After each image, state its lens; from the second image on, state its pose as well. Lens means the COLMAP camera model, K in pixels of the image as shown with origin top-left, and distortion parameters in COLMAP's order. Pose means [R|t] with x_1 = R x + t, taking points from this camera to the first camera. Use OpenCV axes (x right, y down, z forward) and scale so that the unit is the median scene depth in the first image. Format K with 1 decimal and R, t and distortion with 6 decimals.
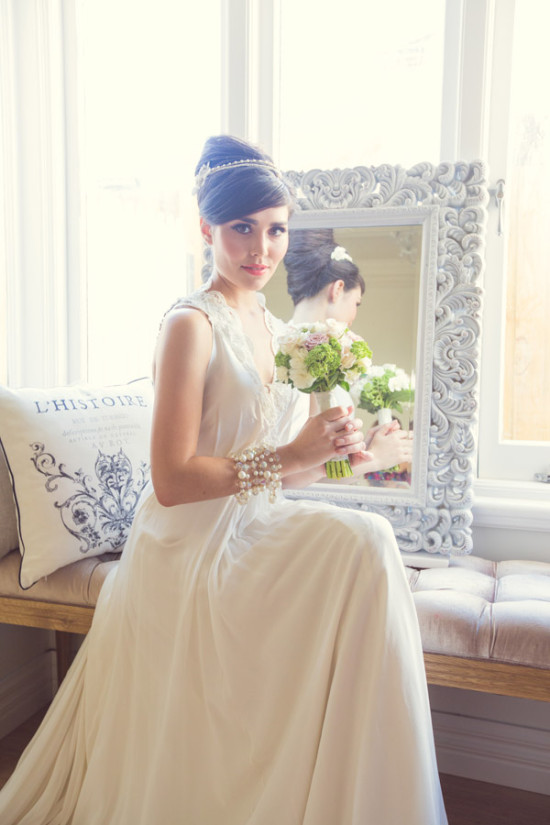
lens RADIAL K [[839.9, 0, 277.5], [0, 839.9, 395.8], [0, 0, 1]] dist [0.064929, 0.000000]
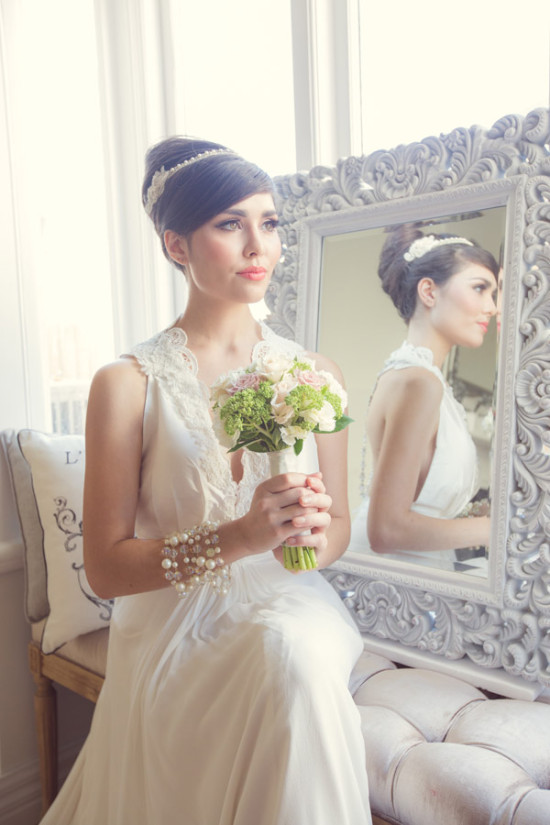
lens RADIAL K [[839.9, 0, 233.8], [0, 839.9, 409.2], [0, 0, 1]] dist [0.064929, 0.000000]
pose [[0.875063, -0.011763, -0.483867, 0.321879], [0.020174, 0.999722, 0.012180, -0.047151], [0.483589, -0.020420, 0.875057, 0.272964]]
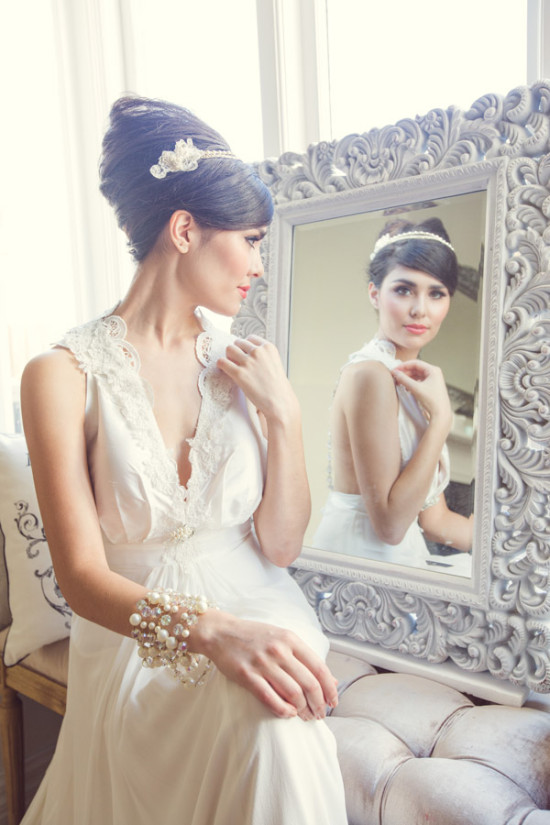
lens RADIAL K [[780.2, 0, 251.6], [0, 780.2, 413.9], [0, 0, 1]] dist [0.035782, 0.030353]
pose [[0.904587, -0.017894, -0.425913, 0.273115], [0.032290, 0.999124, 0.026602, -0.047502], [0.425064, -0.037817, 0.904373, 0.354575]]
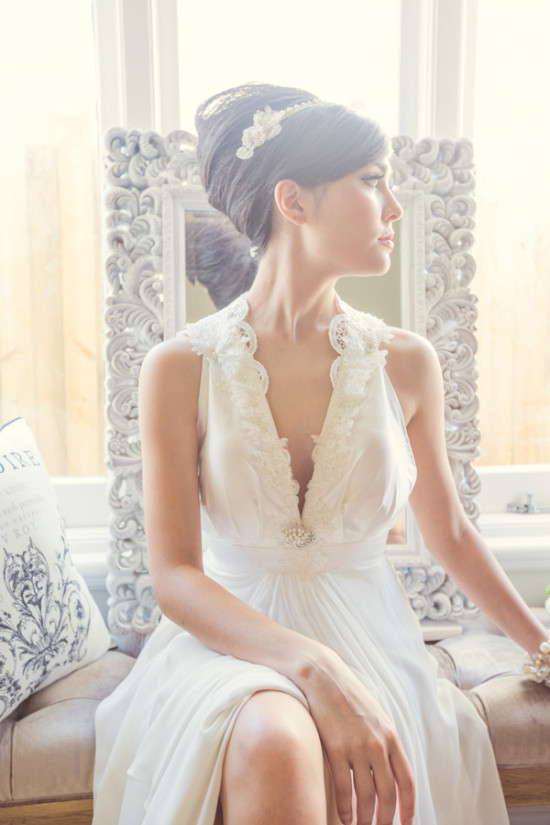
lens RADIAL K [[839.9, 0, 291.8], [0, 839.9, 404.0], [0, 0, 1]] dist [0.064929, 0.000000]
pose [[0.891799, -0.054290, 0.449163, -0.299744], [0.038667, 0.998288, 0.043890, -0.063784], [-0.450777, -0.021773, 0.892371, 0.336041]]
